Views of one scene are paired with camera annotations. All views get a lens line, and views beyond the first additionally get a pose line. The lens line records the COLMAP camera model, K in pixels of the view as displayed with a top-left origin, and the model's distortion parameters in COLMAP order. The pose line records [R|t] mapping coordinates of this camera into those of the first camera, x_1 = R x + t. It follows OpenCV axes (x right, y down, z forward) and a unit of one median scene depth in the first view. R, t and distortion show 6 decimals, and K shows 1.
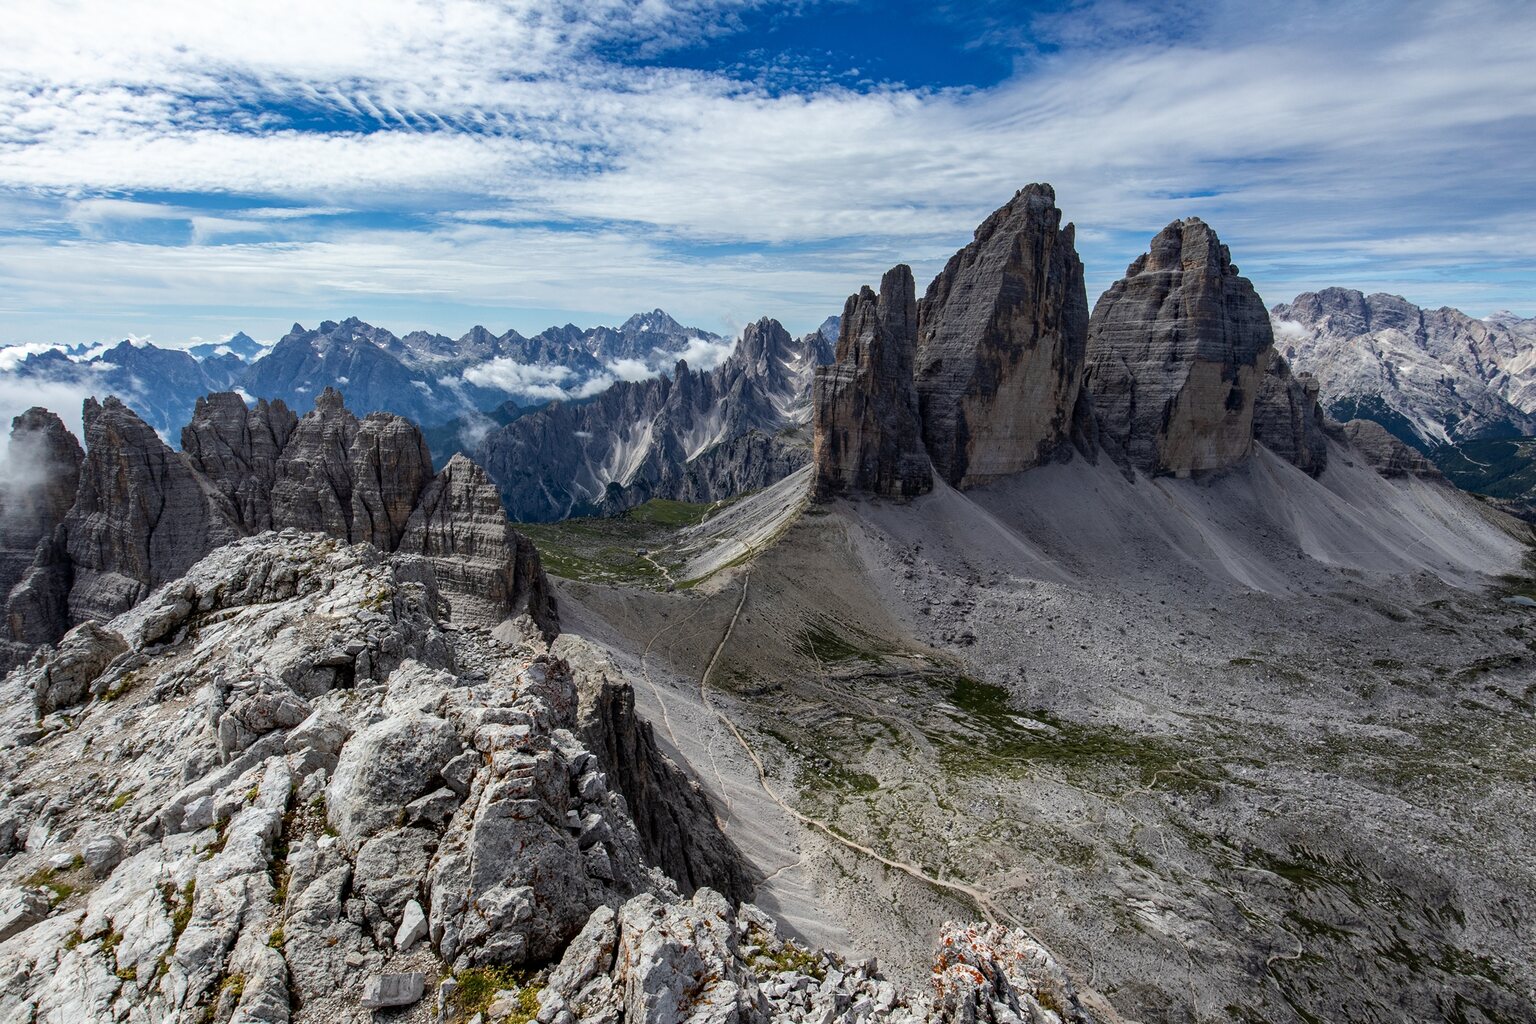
lens RADIAL K [[764.0, 0, 772.9], [0, 764.0, 518.5], [0, 0, 1]] dist [-0.002947, -0.001605]
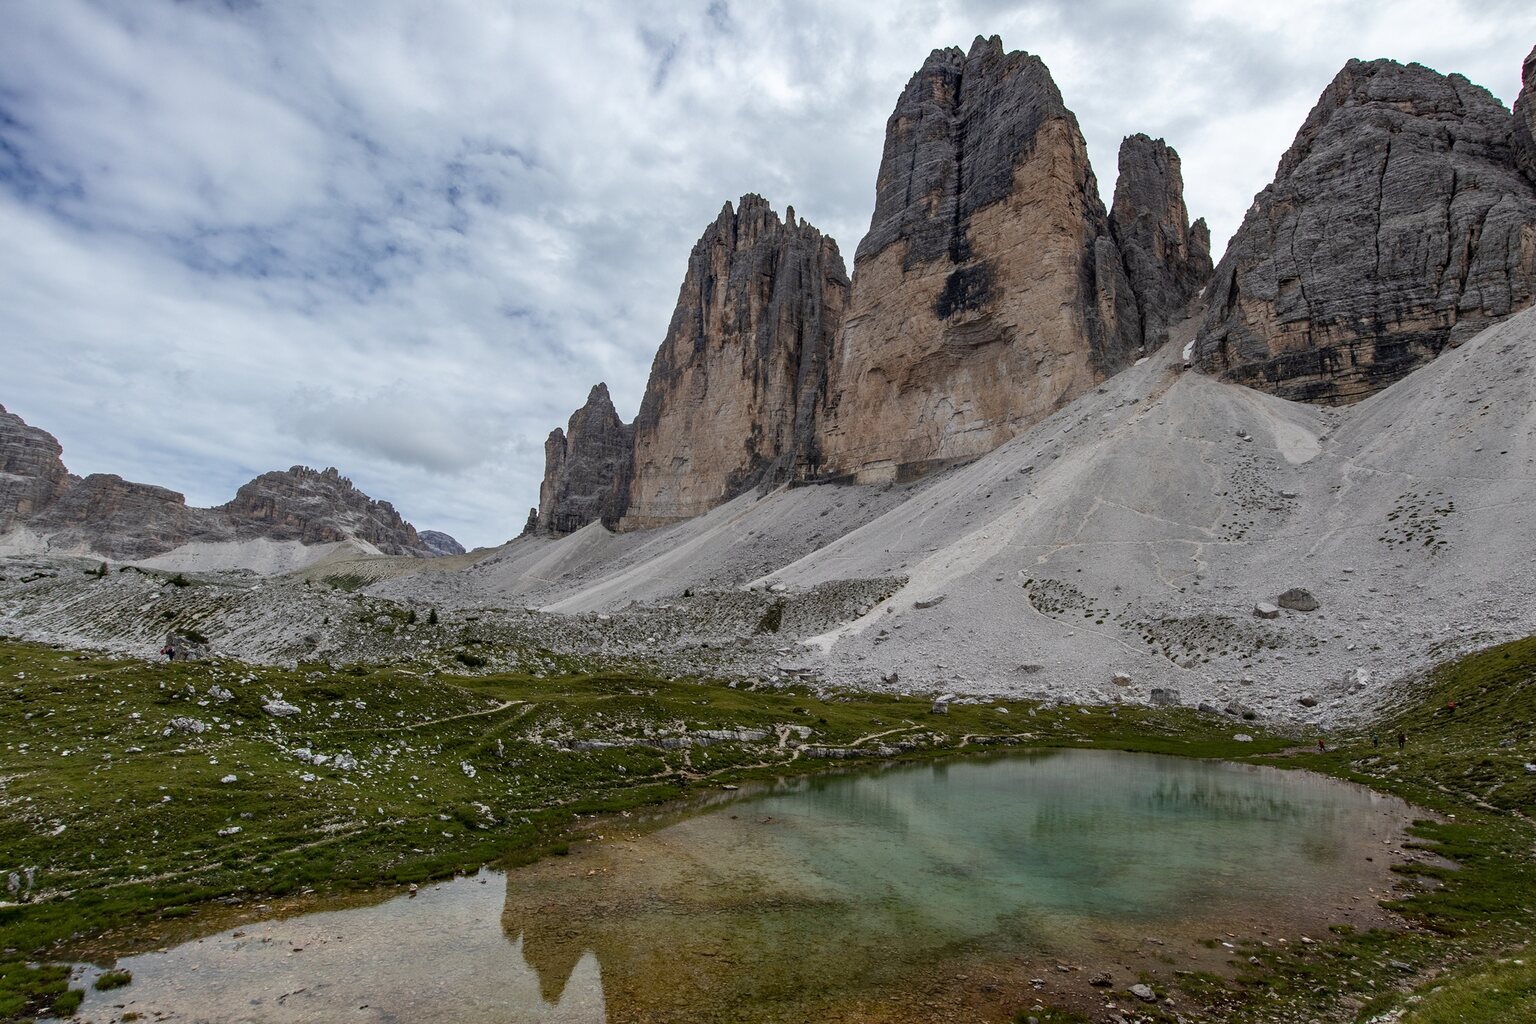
lens RADIAL K [[764.0, 0, 772.9], [0, 764.0, 518.5], [0, 0, 1]] dist [-0.002947, -0.001605]
pose [[0.185984, -0.193308, -0.963349, 1.019226], [-0.269375, 0.932857, -0.239195, 0.103840], [0.944906, 0.303989, 0.121424, 0.919154]]
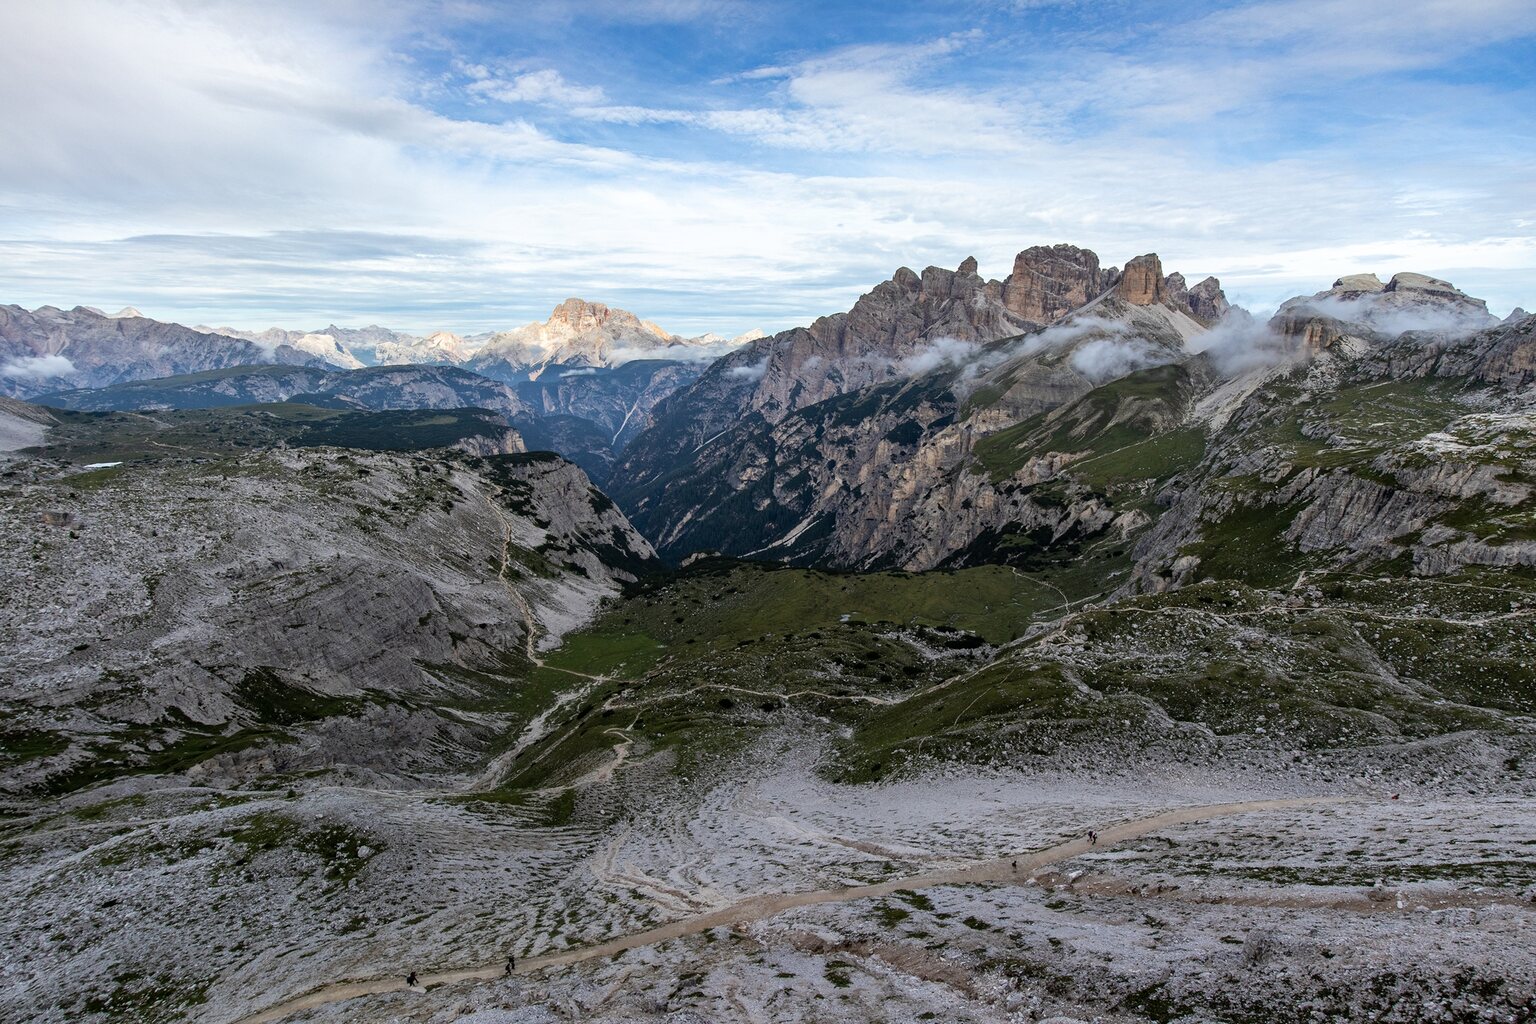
lens RADIAL K [[764.0, 0, 772.9], [0, 764.0, 518.5], [0, 0, 1]] dist [-0.002947, -0.001605]
pose [[0.075340, -0.226666, 0.971054, 0.169965], [0.245793, 0.947996, 0.202214, 0.185627], [-0.966390, 0.223443, 0.127135, 0.087119]]
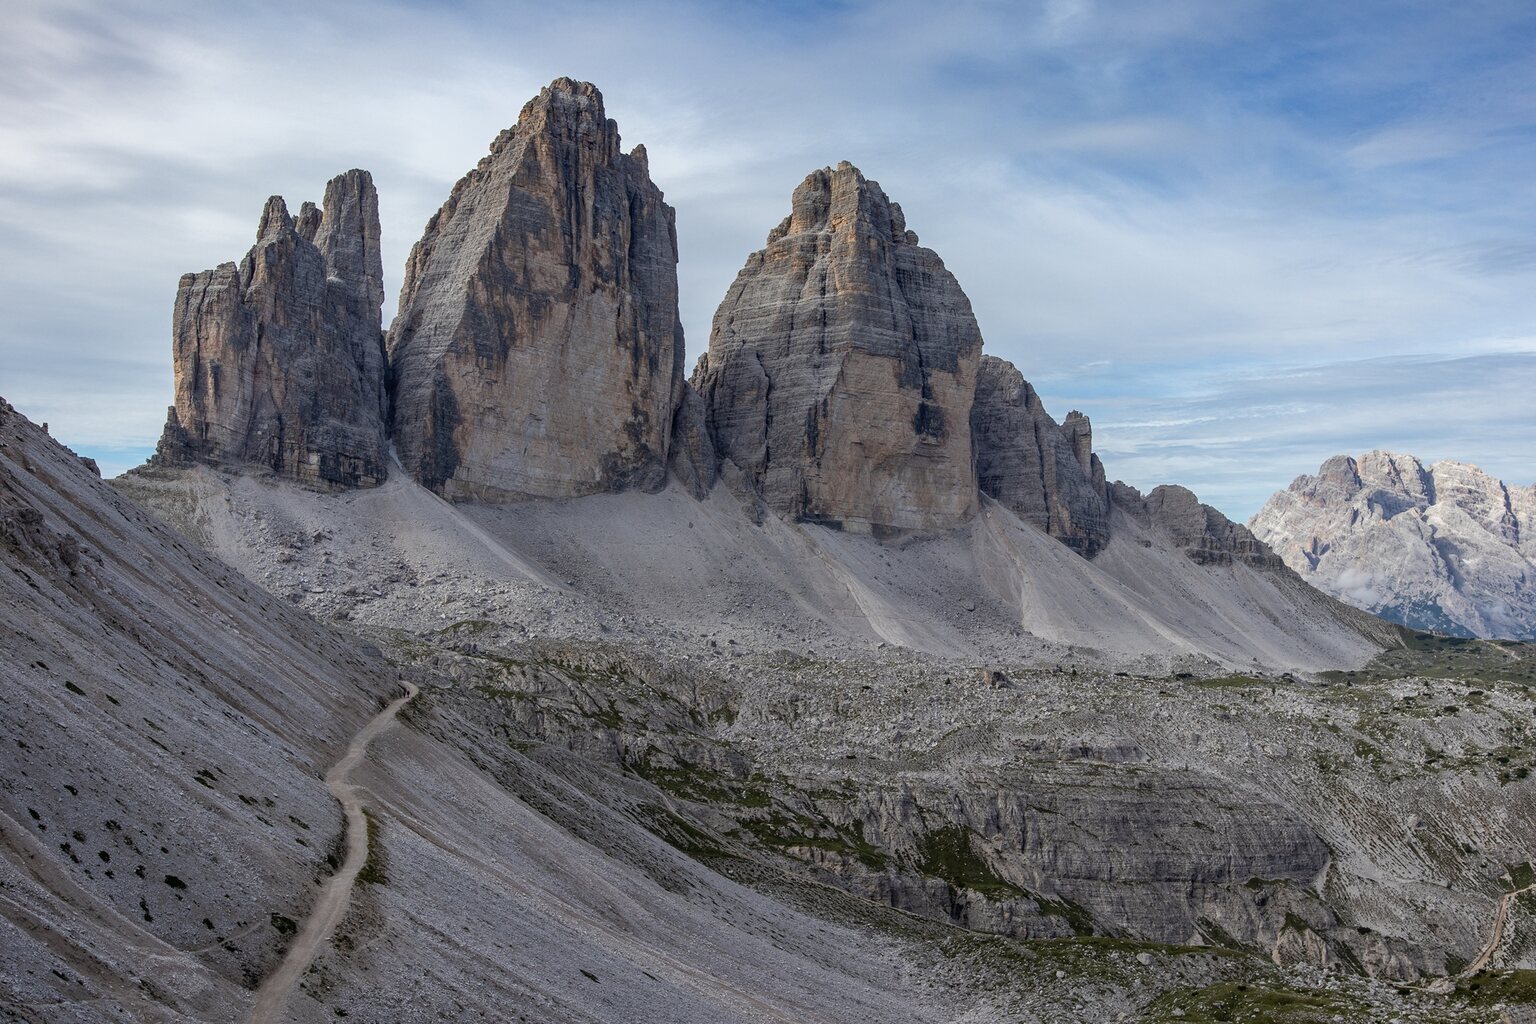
lens RADIAL K [[1507.5, 0, 776.0], [0, 1507.5, 530.8], [0, 0, 1]] dist [-0.055830, -0.022302]
pose [[0.984029, 0.008441, 0.177808, 0.254922], [0.038961, 0.964443, -0.261403, 0.280848], [-0.173693, 0.264156, 0.948711, -0.190126]]
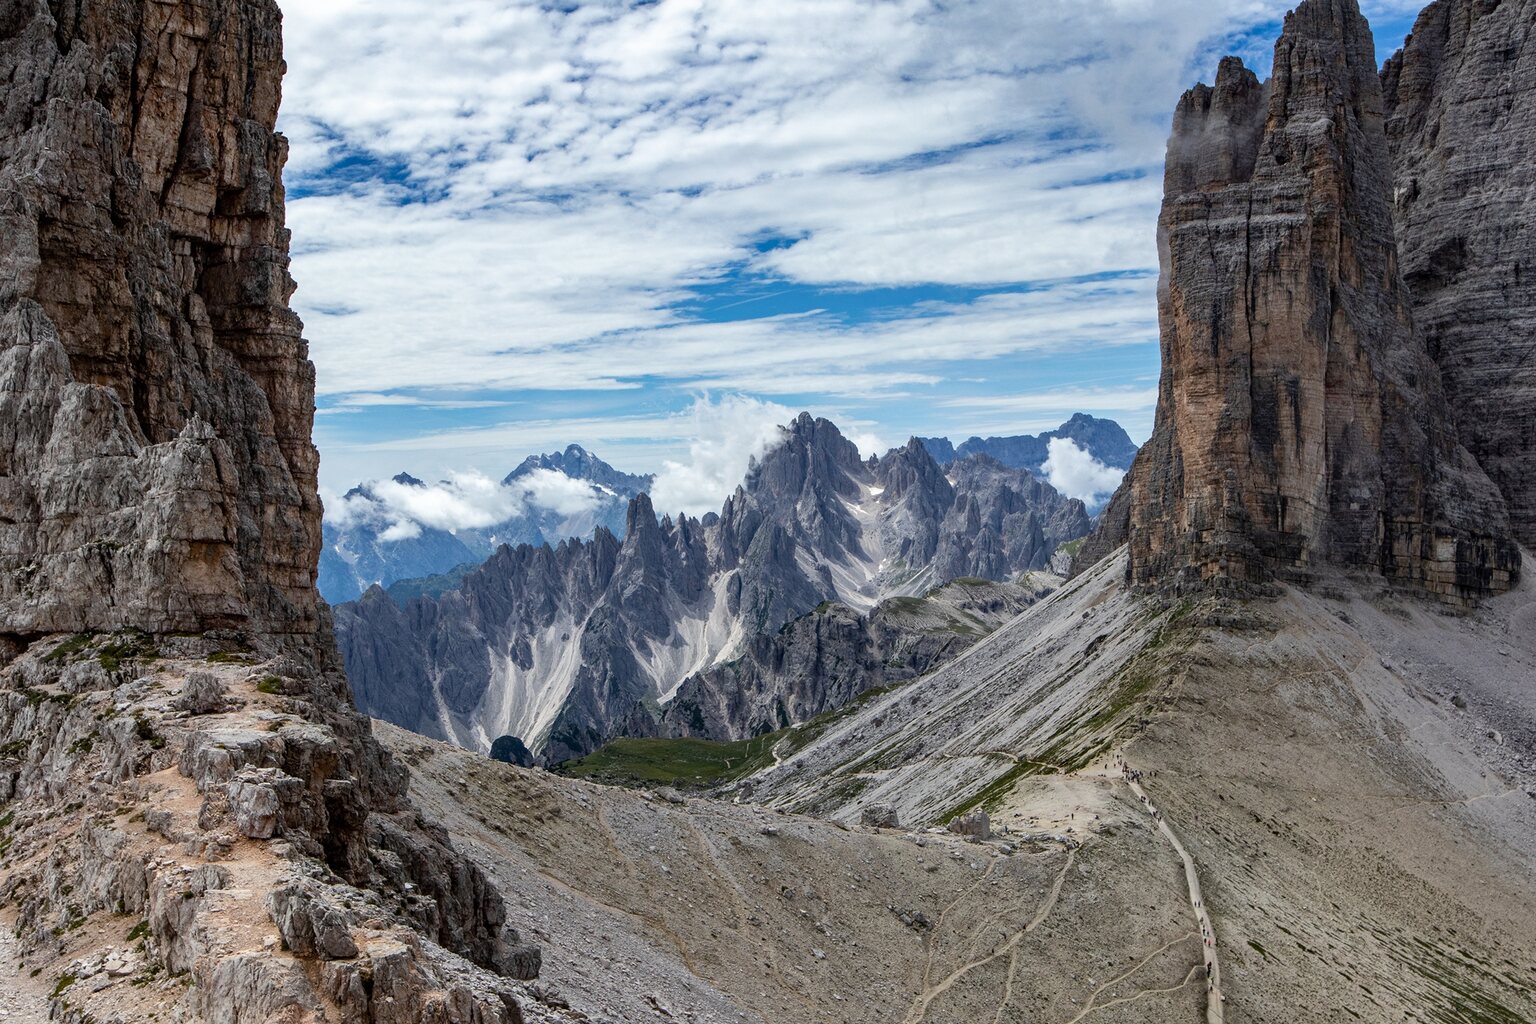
lens RADIAL K [[1507.5, 0, 776.0], [0, 1507.5, 530.8], [0, 0, 1]] dist [-0.055830, -0.022302]
pose [[0.999148, -0.040088, -0.009819, -0.087604], [0.037057, 0.976087, -0.214198, 0.055707], [0.018171, 0.213652, 0.976741, 0.301051]]
